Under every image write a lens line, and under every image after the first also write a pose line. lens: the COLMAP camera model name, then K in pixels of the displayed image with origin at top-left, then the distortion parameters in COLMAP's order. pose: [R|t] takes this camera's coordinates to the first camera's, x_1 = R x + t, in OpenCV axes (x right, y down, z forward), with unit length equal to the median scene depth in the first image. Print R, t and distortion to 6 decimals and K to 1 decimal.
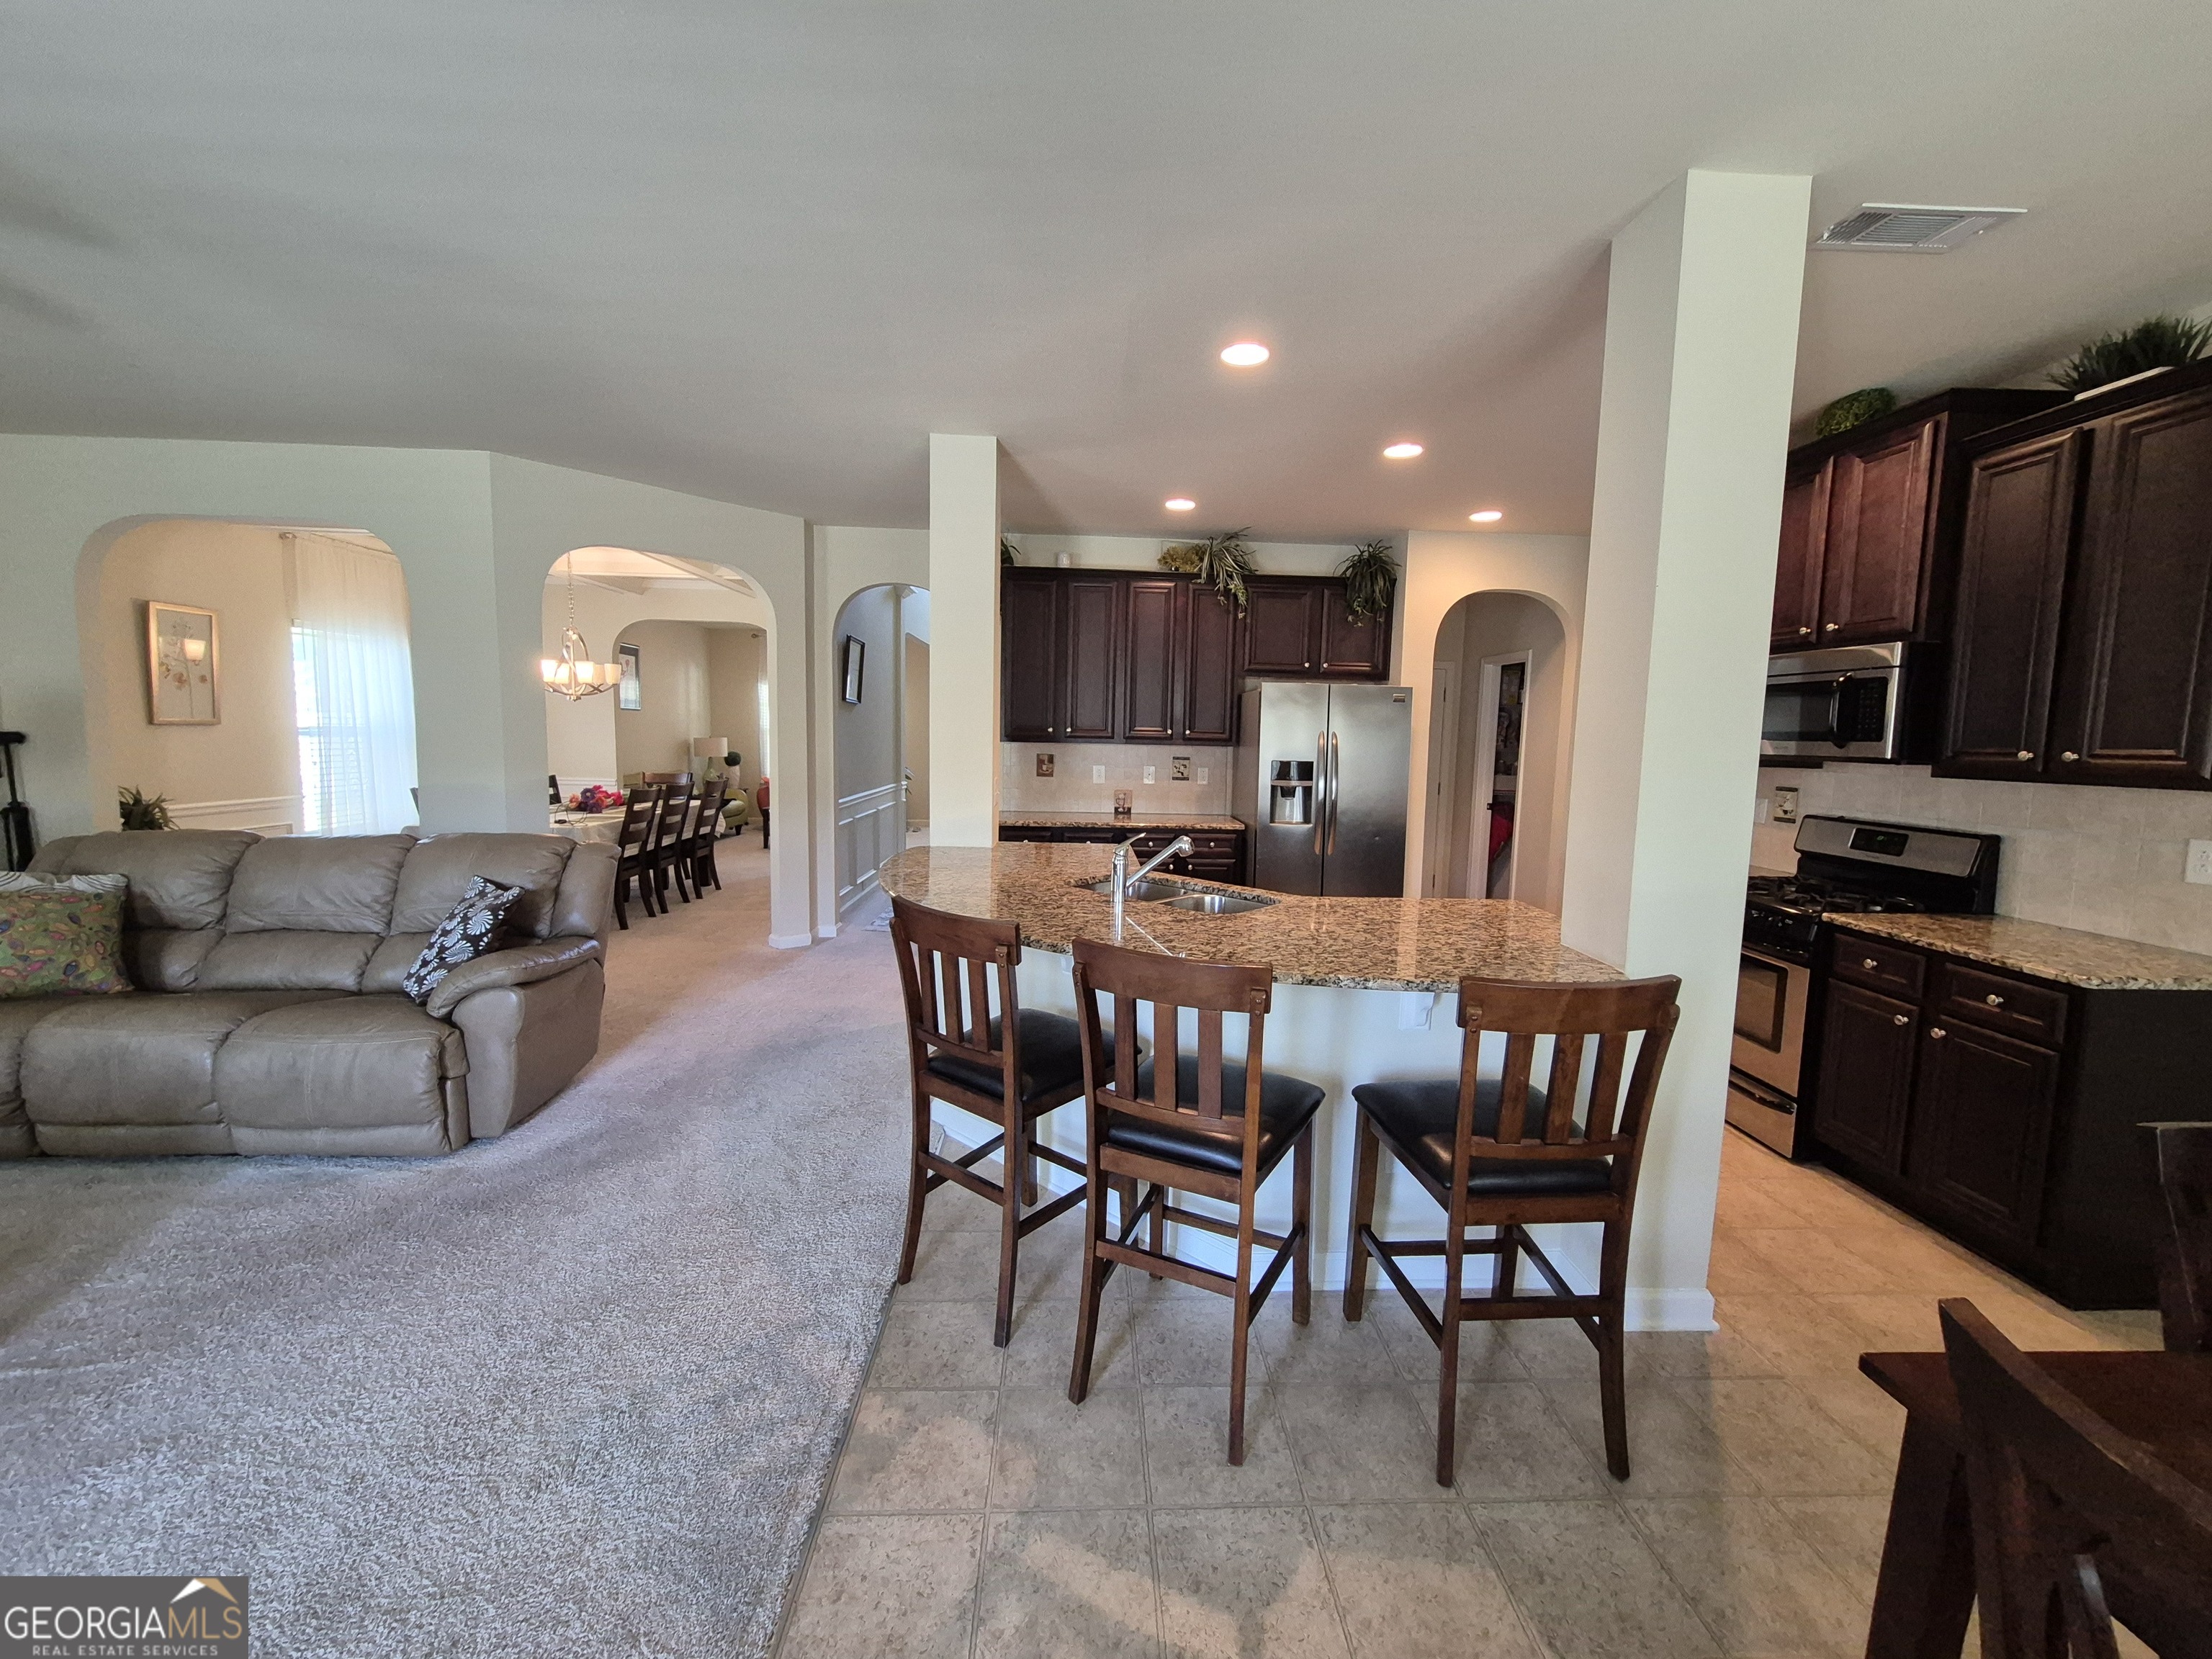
lens RADIAL K [[870.0, 0, 1123.5], [0, 870.0, 811.8], [0, 0, 1]] dist [0.009818, -0.004181]
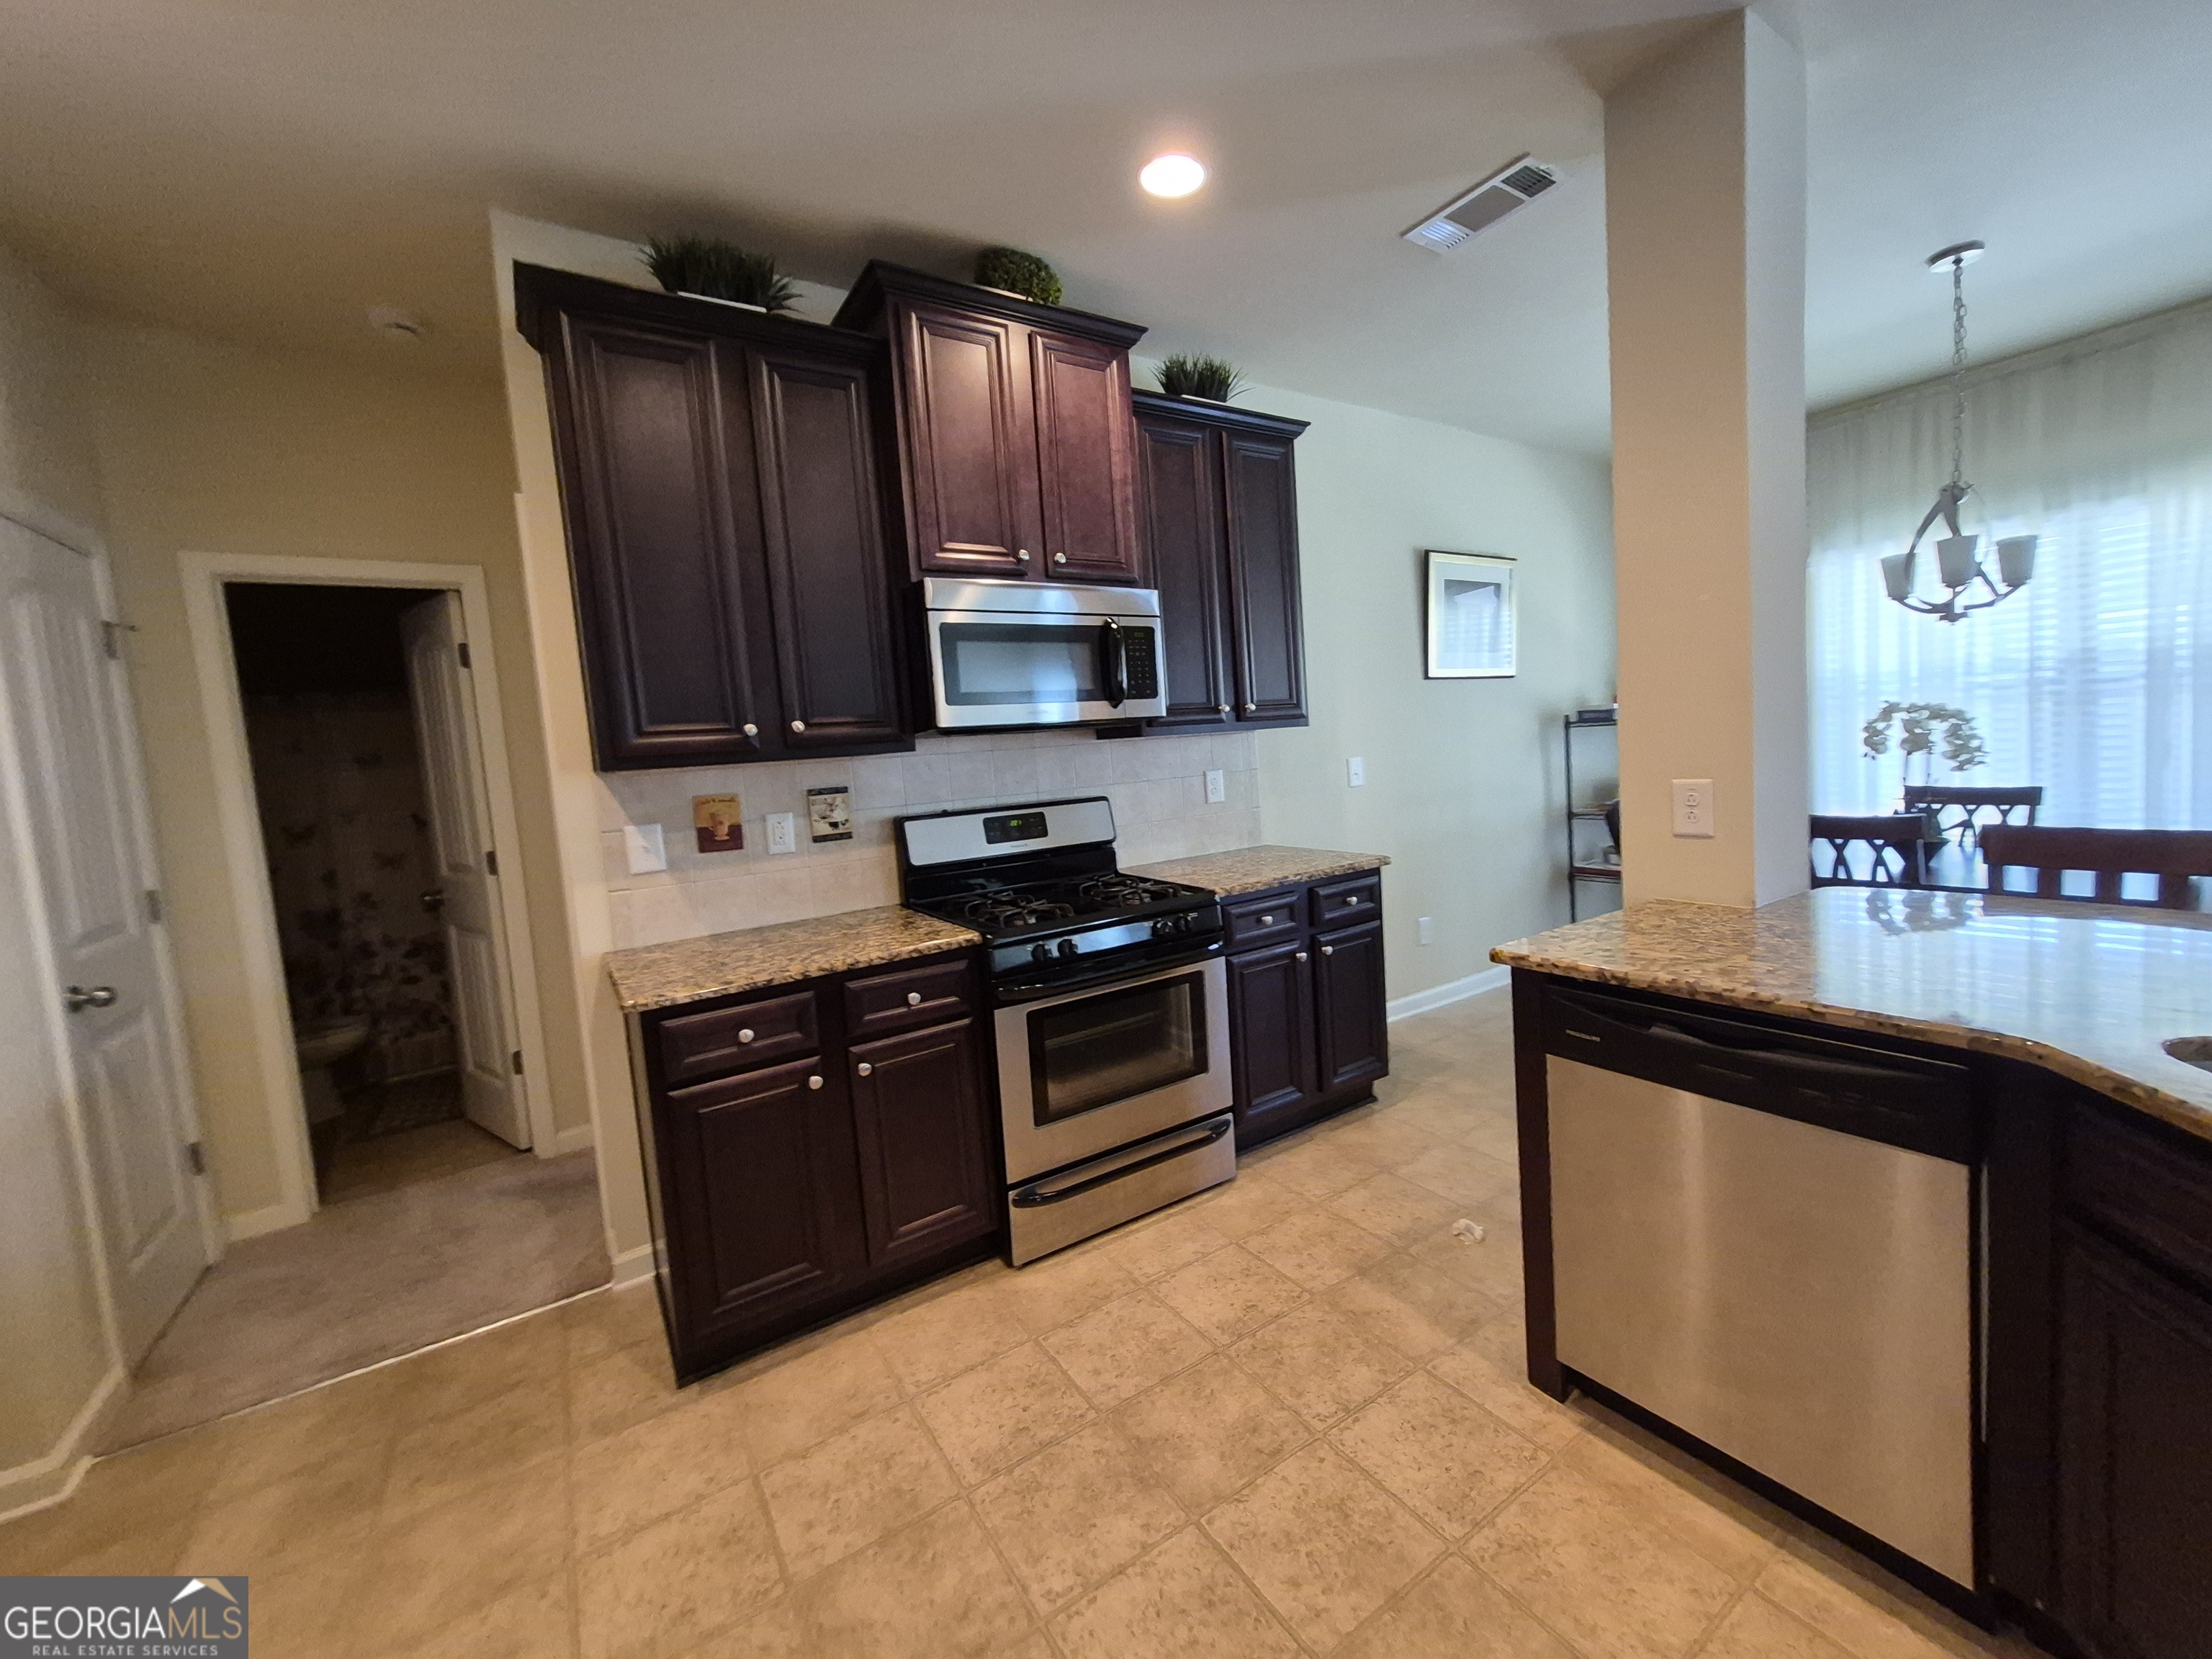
lens RADIAL K [[889.9, 0, 1145.3], [0, 889.9, 821.2], [0, 0, 1]] dist [0.007170, -0.000196]
pose [[-0.521115, -0.068281, 0.850751, 0.074239], [0.130735, 0.978645, 0.158625, -0.098002], [-0.843414, 0.193885, -0.501060, 1.410373]]
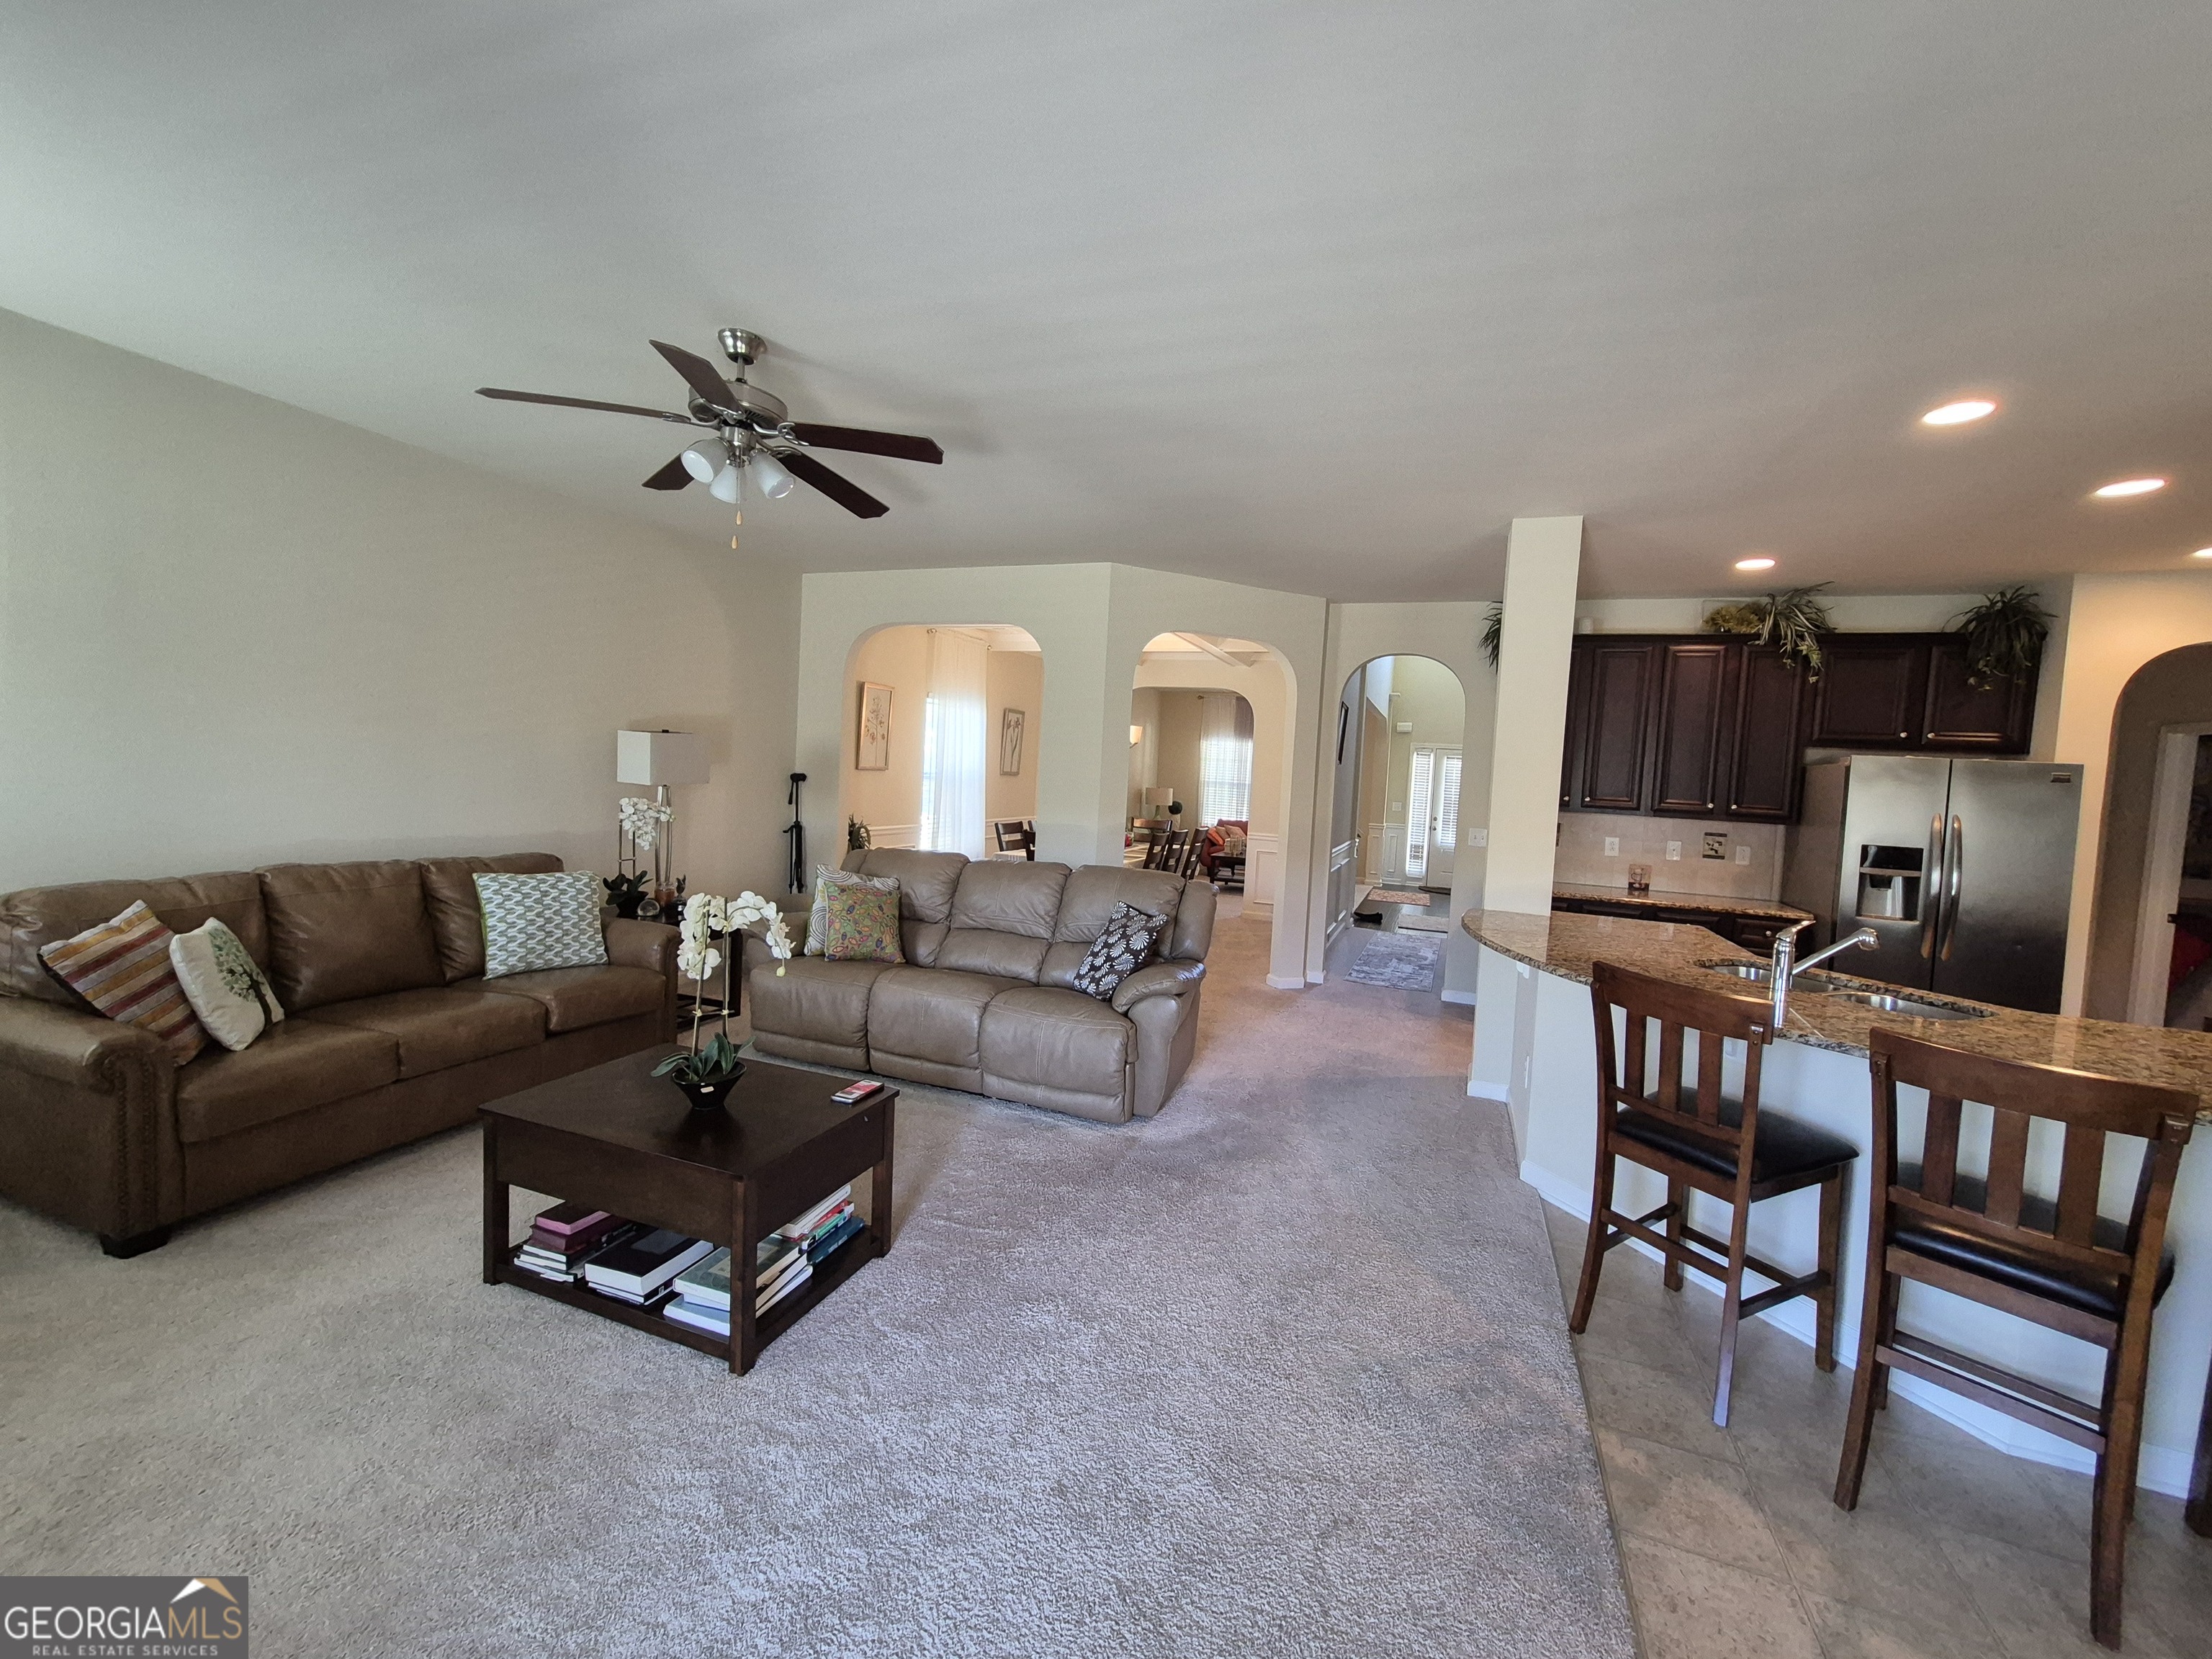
lens RADIAL K [[870.8, 0, 1124.6], [0, 870.8, 813.3], [0, 0, 1]] dist [0.005898, -0.000160]
pose [[0.917550, 0.047206, -0.394809, -0.265926], [-0.070786, 0.996459, -0.045367, 0.004014], [0.391269, 0.069573, 0.917643, -0.158162]]
